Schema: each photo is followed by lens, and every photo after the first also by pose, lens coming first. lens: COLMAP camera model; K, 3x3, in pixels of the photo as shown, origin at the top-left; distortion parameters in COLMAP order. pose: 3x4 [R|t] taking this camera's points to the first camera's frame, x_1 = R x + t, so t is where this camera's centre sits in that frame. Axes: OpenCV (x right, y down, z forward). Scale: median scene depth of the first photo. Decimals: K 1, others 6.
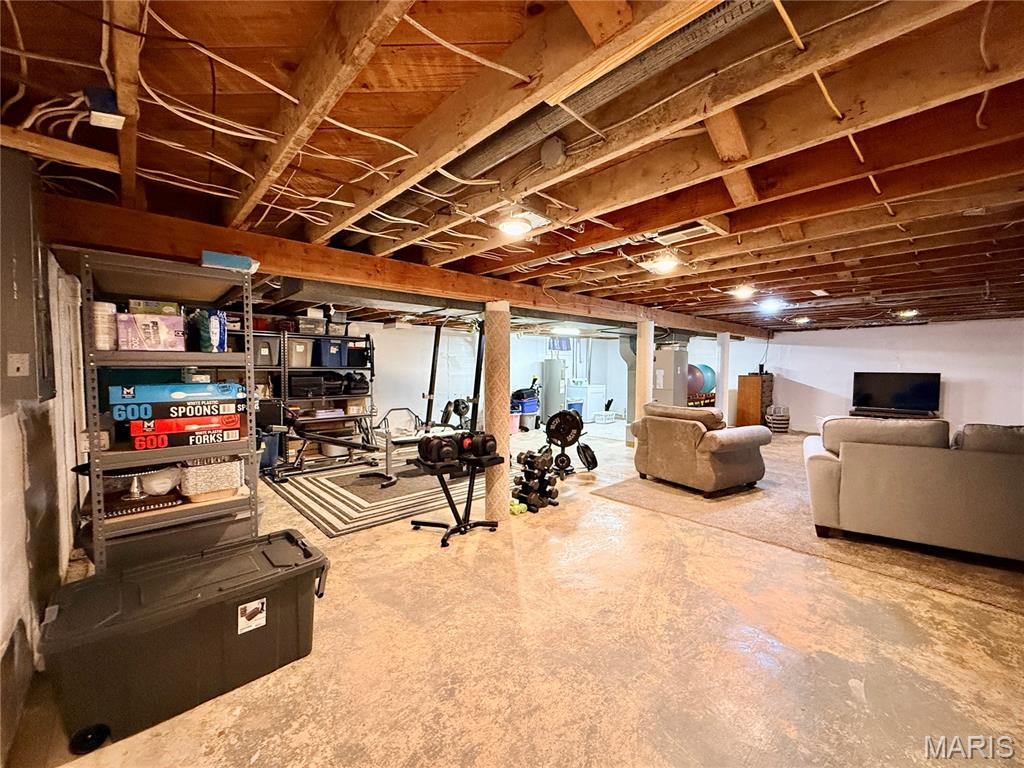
lens RADIAL K [[410.8, 0, 508.7], [0, 410.8, 385.2], [0, 0, 1]] dist [0.000640, -0.000194]
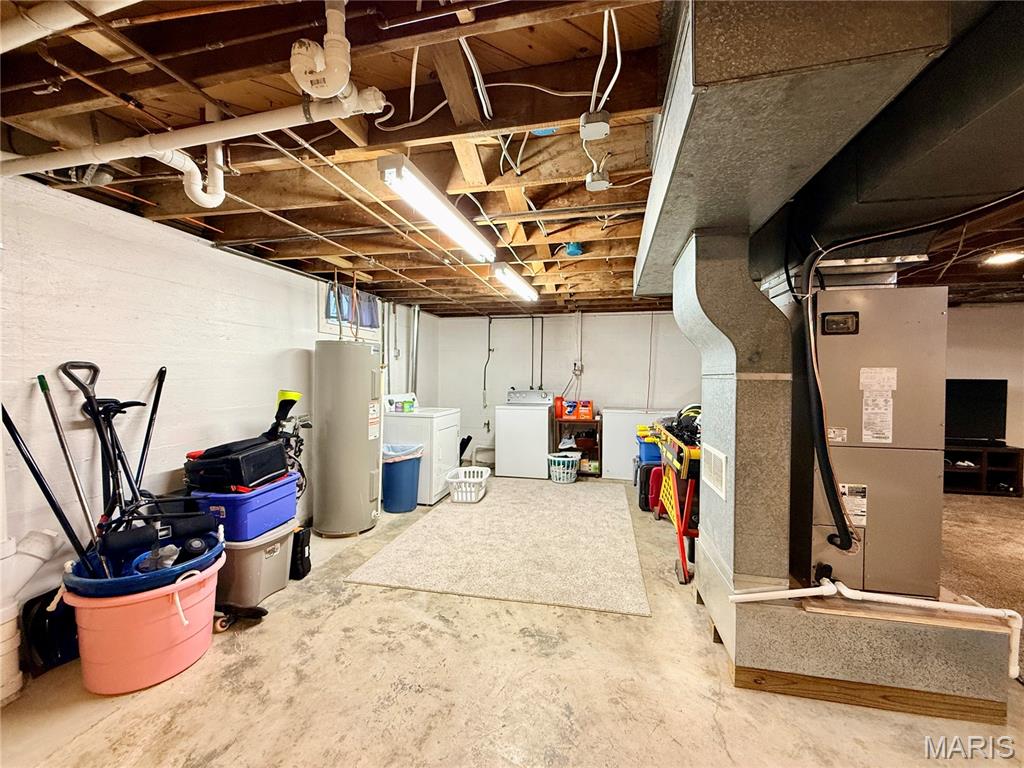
lens RADIAL K [[410.8, 0, 514.2], [0, 410.8, 383.3], [0, 0, 1]] dist [0.000640, -0.000194]
pose [[0.830055, -0.006014, 0.557649, 0.033653], [0.019044, 0.999664, -0.017565, -0.020099], [-0.557357, 0.025199, 0.829891, 0.643041]]
